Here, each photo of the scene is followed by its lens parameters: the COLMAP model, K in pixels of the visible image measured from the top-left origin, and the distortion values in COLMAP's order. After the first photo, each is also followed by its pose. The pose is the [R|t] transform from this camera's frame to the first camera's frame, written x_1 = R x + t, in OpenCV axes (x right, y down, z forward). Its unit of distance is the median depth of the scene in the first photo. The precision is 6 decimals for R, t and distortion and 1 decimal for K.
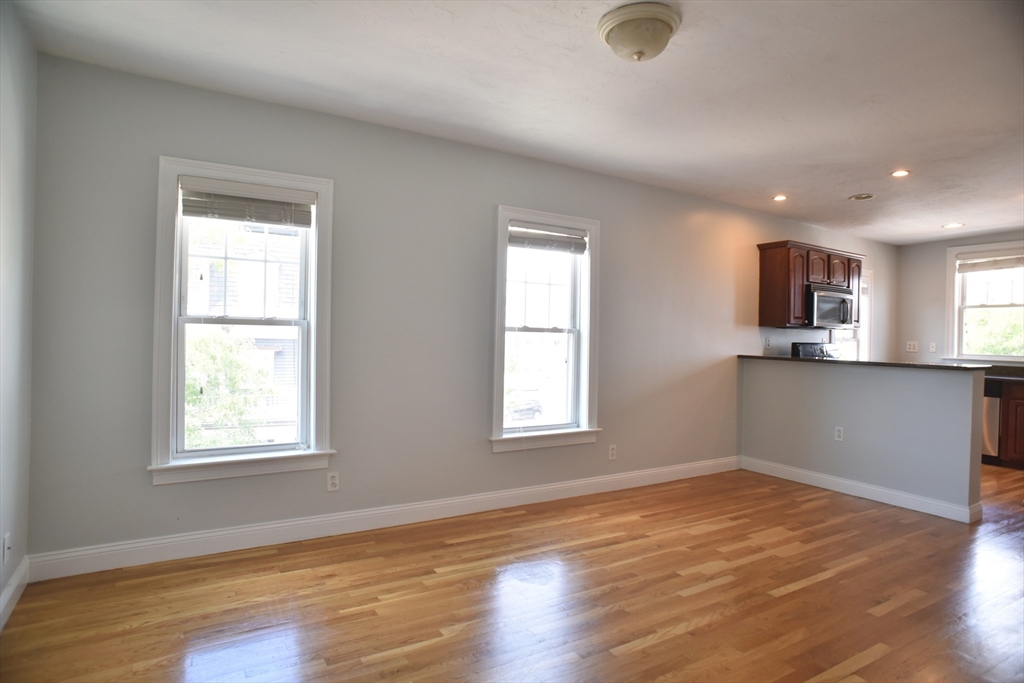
lens RADIAL K [[580.5, 0, 510.8], [0, 580.5, 339.8], [0, 0, 1]] dist [-0.092346, 0.062530]
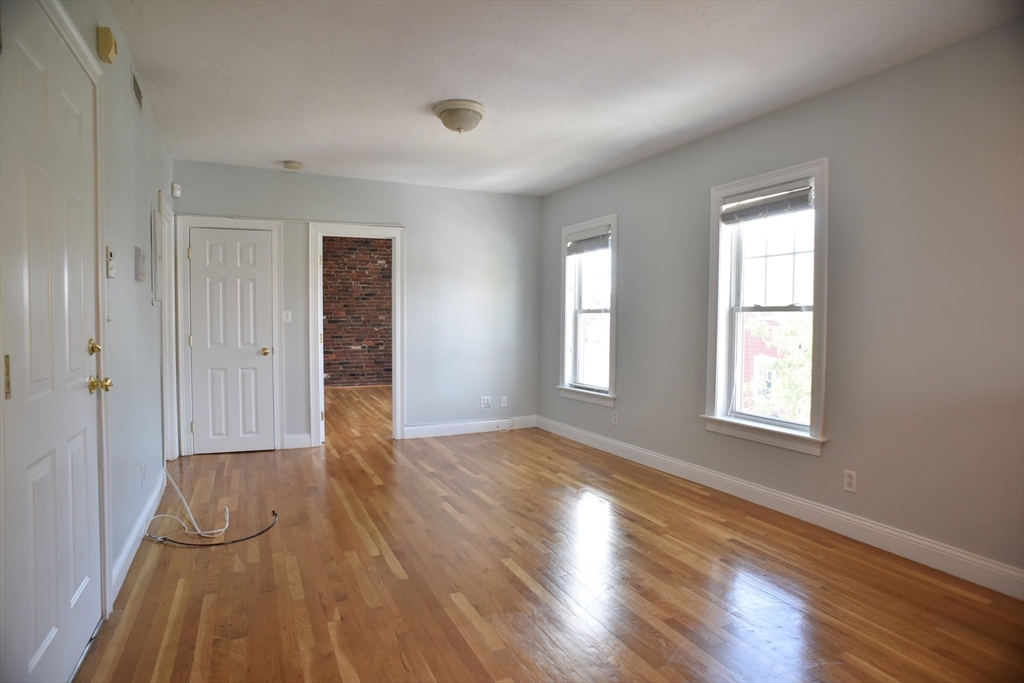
lens RADIAL K [[580.5, 0, 514.6], [0, 580.5, 342.2], [0, 0, 1]] dist [-0.092346, 0.062530]
pose [[-0.100567, 0.018665, -0.994755, 1.044084], [-0.016344, 0.999658, 0.020410, 0.024102], [0.994796, 0.018311, -0.100228, 0.779257]]
